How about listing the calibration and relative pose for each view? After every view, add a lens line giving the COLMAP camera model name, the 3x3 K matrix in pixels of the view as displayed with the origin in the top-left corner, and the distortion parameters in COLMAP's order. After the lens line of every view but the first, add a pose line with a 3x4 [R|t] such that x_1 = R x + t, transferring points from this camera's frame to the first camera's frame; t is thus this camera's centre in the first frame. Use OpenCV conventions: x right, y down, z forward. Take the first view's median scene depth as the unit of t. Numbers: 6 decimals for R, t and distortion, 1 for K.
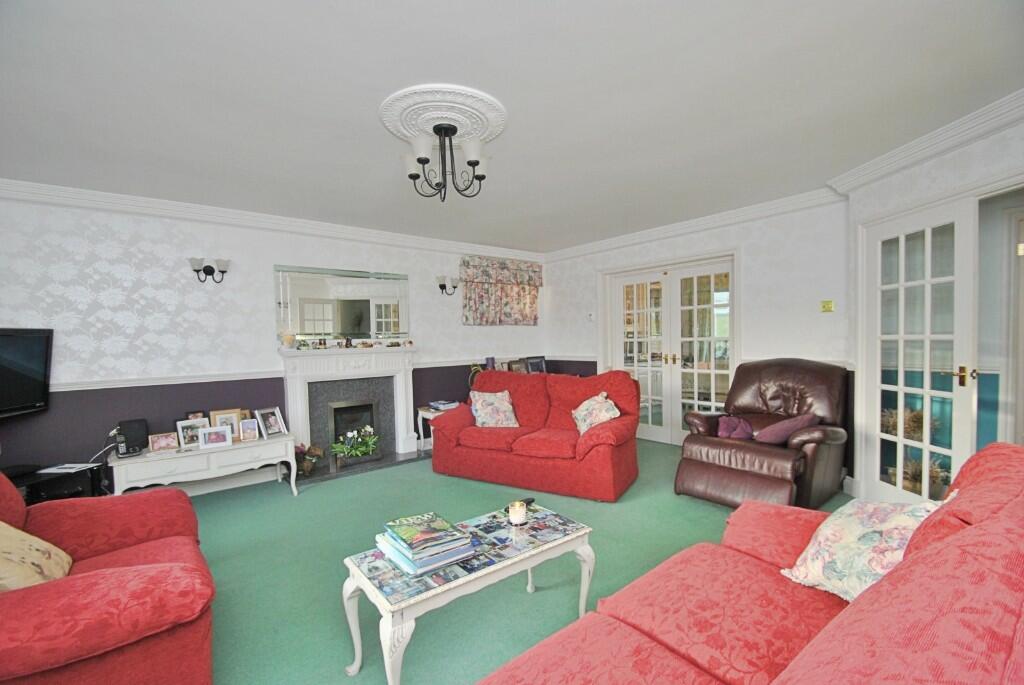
lens RADIAL K [[449.7, 0, 509.1], [0, 449.7, 355.4], [0, 0, 1]] dist [0.000397, -0.014753]
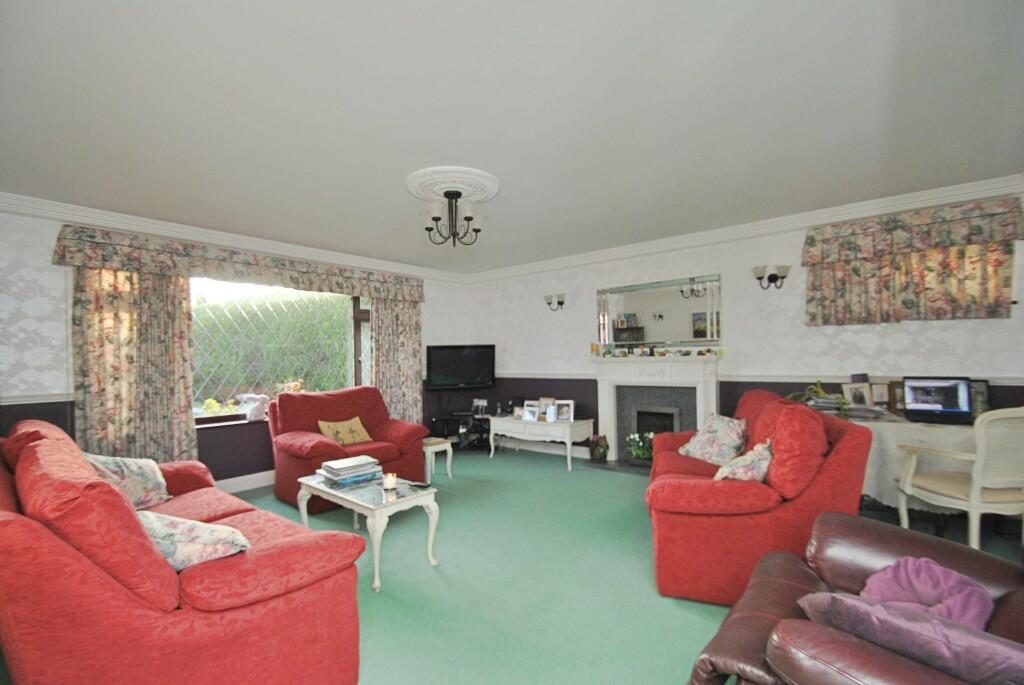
lens RADIAL K [[449.7, 0, 509.1], [0, 449.7, 355.4], [0, 0, 1]] dist [0.000397, -0.014753]
pose [[0.189082, 0.001206, -0.981960, 0.634672], [-0.030726, 0.999517, -0.004689, -0.003660], [0.981480, 0.031058, 0.189028, 0.492356]]
